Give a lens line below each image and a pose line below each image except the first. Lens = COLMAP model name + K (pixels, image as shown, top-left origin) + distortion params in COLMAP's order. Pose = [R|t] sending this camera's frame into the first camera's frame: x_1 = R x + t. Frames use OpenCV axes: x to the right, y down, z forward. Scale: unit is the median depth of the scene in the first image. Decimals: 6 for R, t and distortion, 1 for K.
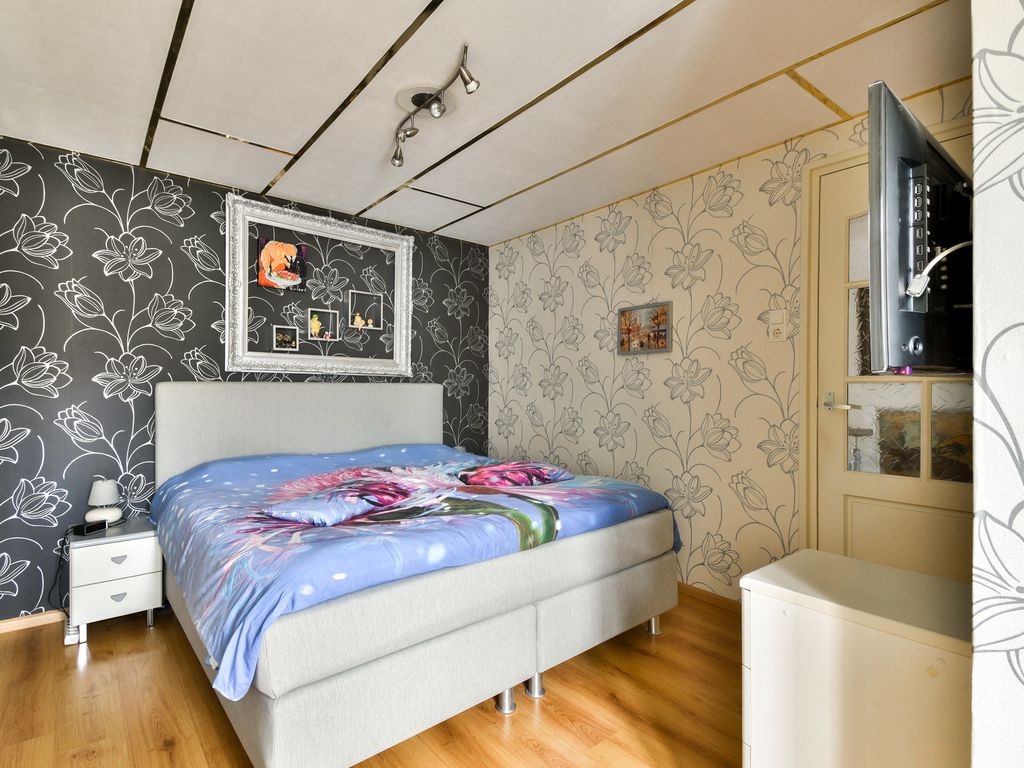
lens RADIAL K [[507.8, 0, 503.2], [0, 507.8, 405.2], [0, 0, 1]] dist [-0.000892, -0.000221]
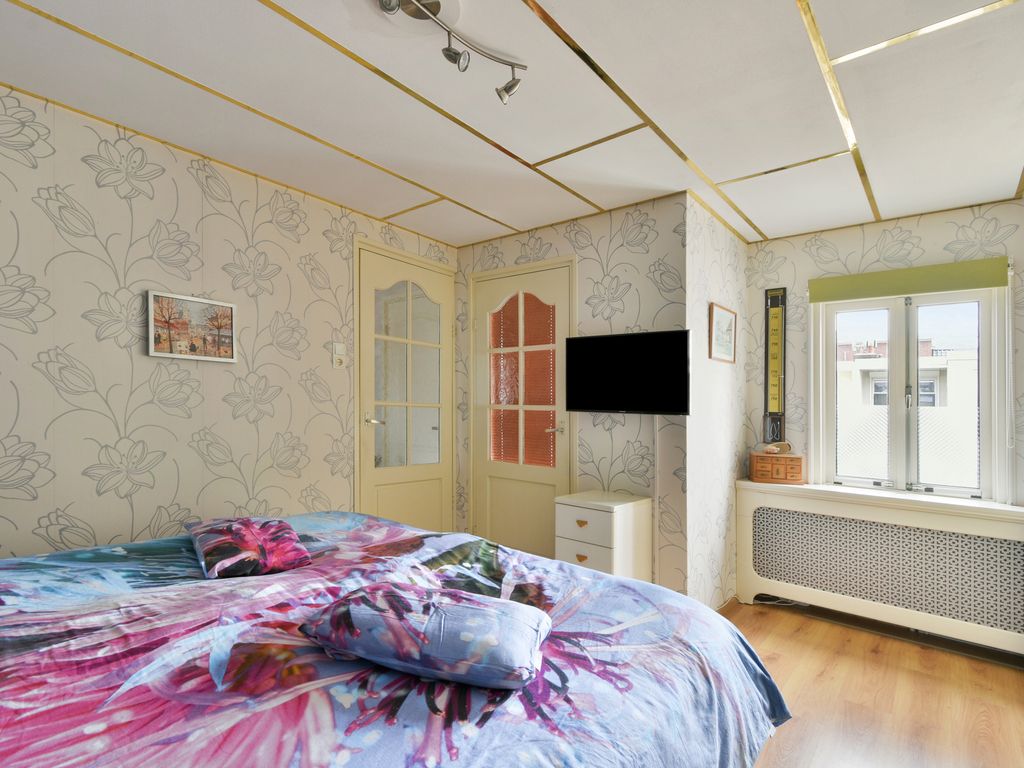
lens RADIAL K [[507.8, 0, 503.2], [0, 507.8, 405.2], [0, 0, 1]] dist [-0.000892, -0.000221]
pose [[-0.189424, 0.008078, 0.981862, -0.599187], [0.007337, 0.999950, -0.006811, -0.025349], [-0.981868, 0.005914, -0.189474, 0.718947]]
